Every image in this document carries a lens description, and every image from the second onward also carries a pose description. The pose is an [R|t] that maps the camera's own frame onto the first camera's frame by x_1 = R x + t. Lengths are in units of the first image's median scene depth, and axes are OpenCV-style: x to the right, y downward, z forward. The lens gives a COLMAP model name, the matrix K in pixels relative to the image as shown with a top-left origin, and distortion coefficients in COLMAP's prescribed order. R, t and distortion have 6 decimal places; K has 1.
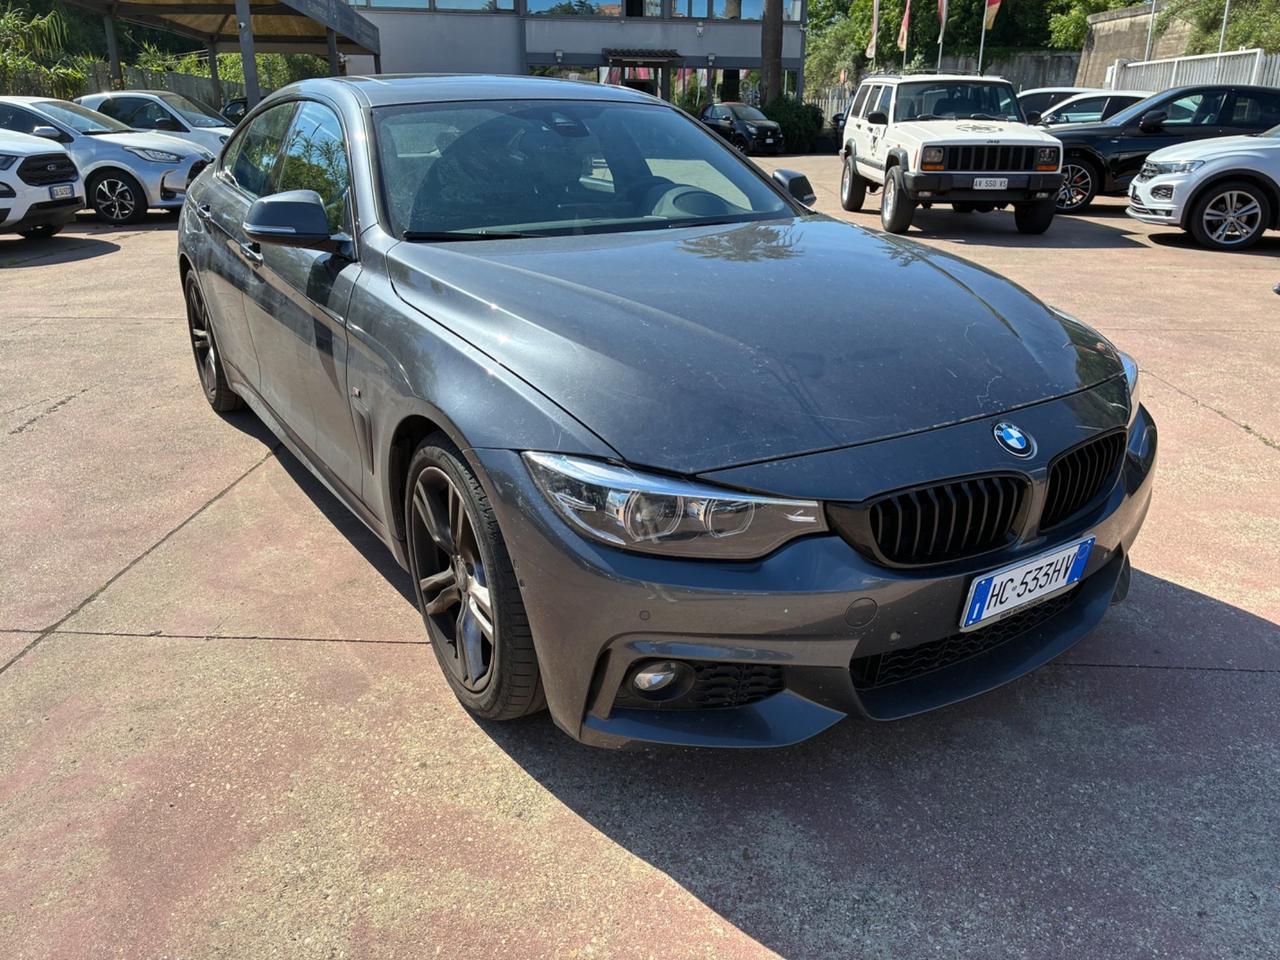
lens RADIAL K [[969.6, 0, 653.4], [0, 969.6, 482.9], [0, 0, 1]] dist [0.046185, -0.060288]
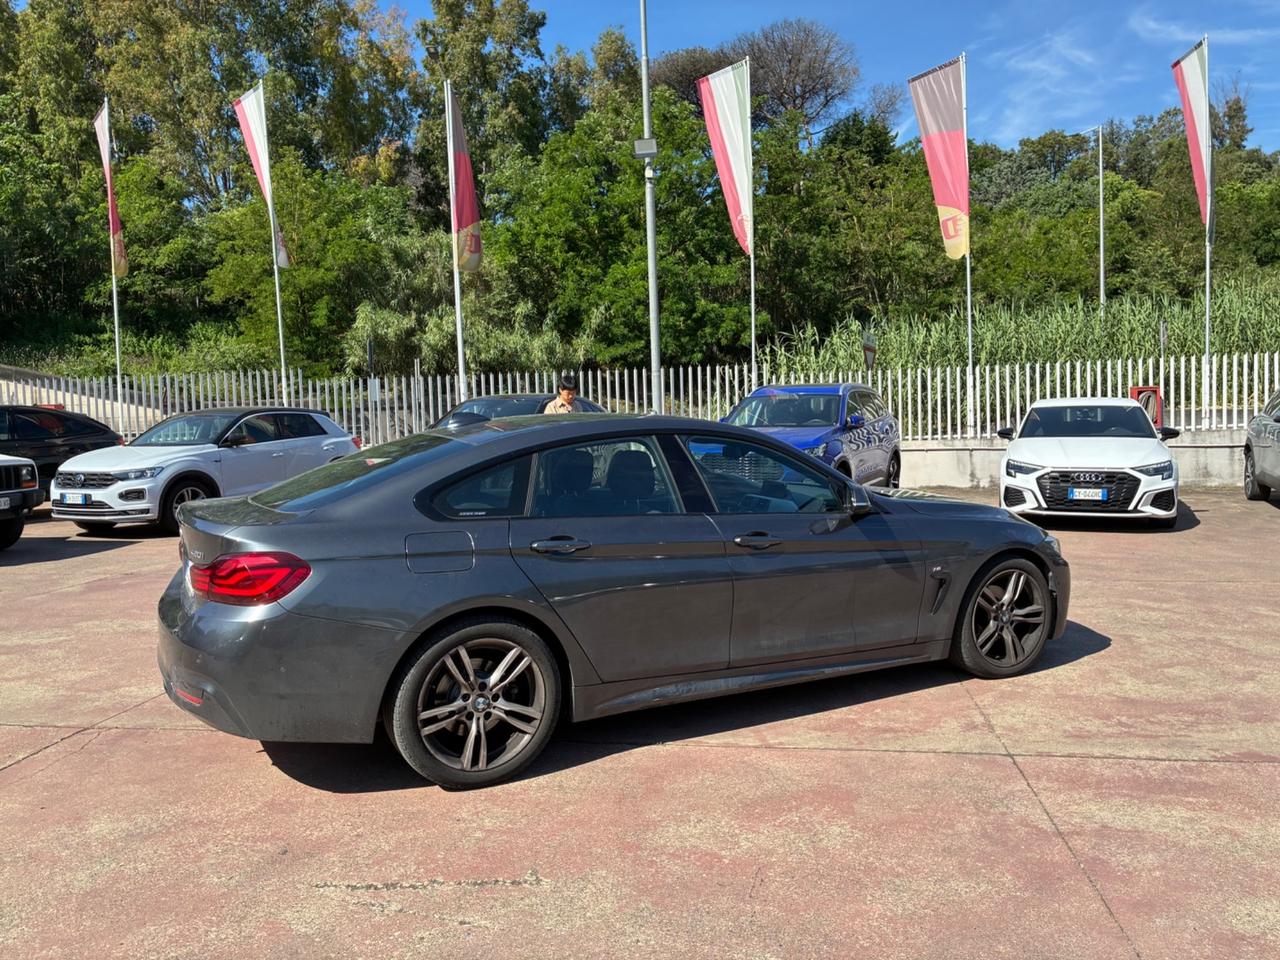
lens RADIAL K [[969.6, 0, 640.7], [0, 969.6, 491.4], [0, 0, 1]] dist [0.046185, -0.060288]
pose [[0.087721, -0.087475, 0.992297, -0.174574], [0.370060, 0.927711, 0.049068, -0.042326], [-0.924857, 0.362905, 0.113751, 0.097680]]
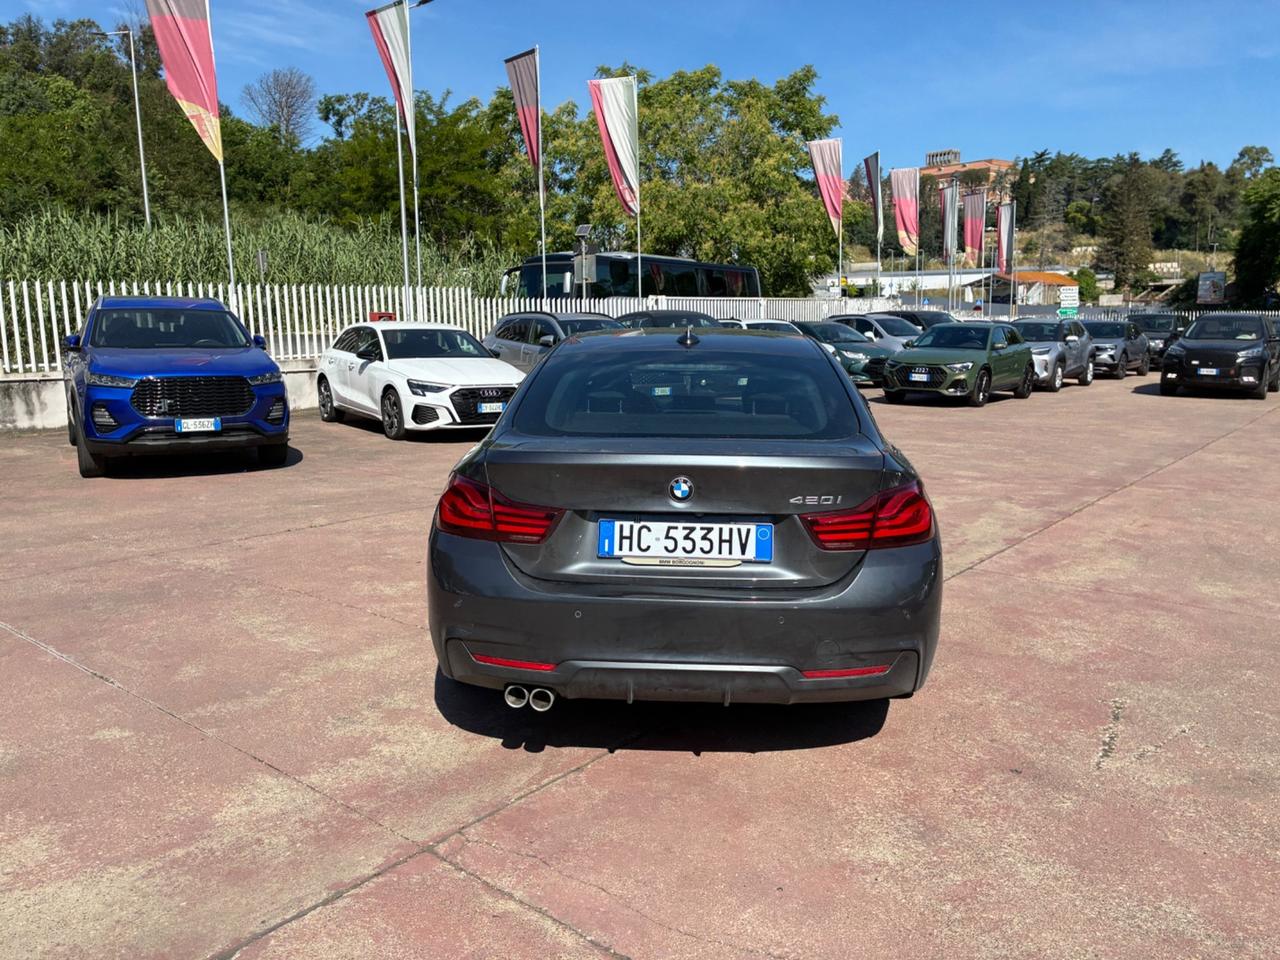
lens RADIAL K [[969.6, 0, 654.3], [0, 969.6, 480.9], [0, 0, 1]] dist [0.046185, -0.060288]
pose [[-0.810400, -0.096048, 0.577951, -0.105967], [0.204079, 0.878412, 0.432139, -0.092905], [-0.549185, 0.468152, -0.692264, 0.231685]]
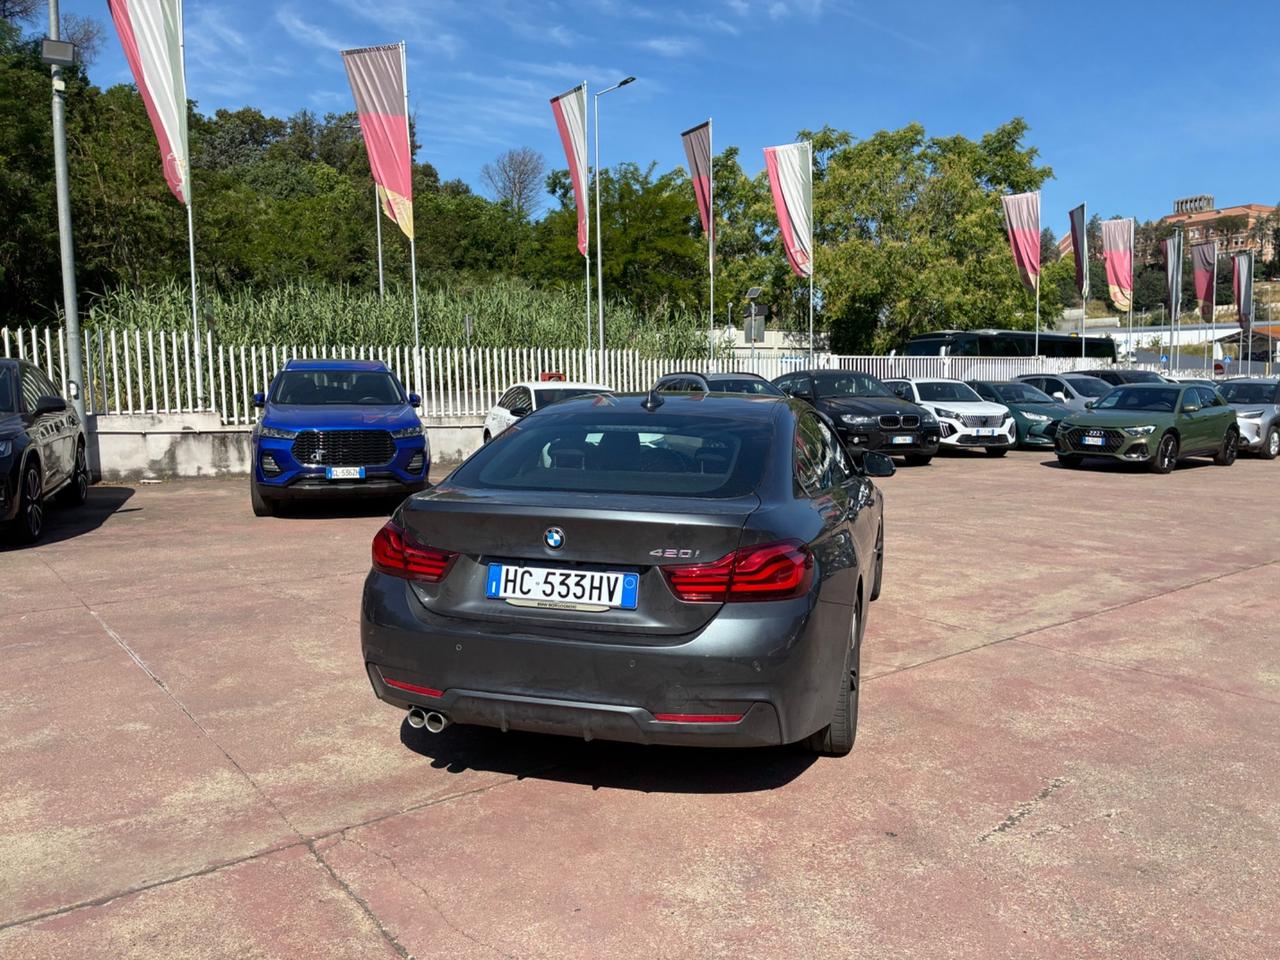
lens RADIAL K [[969.6, 0, 650.8], [0, 969.6, 488.0], [0, 0, 1]] dist [0.046185, -0.060288]
pose [[-0.661272, -0.086428, 0.745151, -0.136015], [0.259268, 0.905792, 0.335143, -0.088207], [-0.703918, 0.414814, -0.576567, 0.216540]]
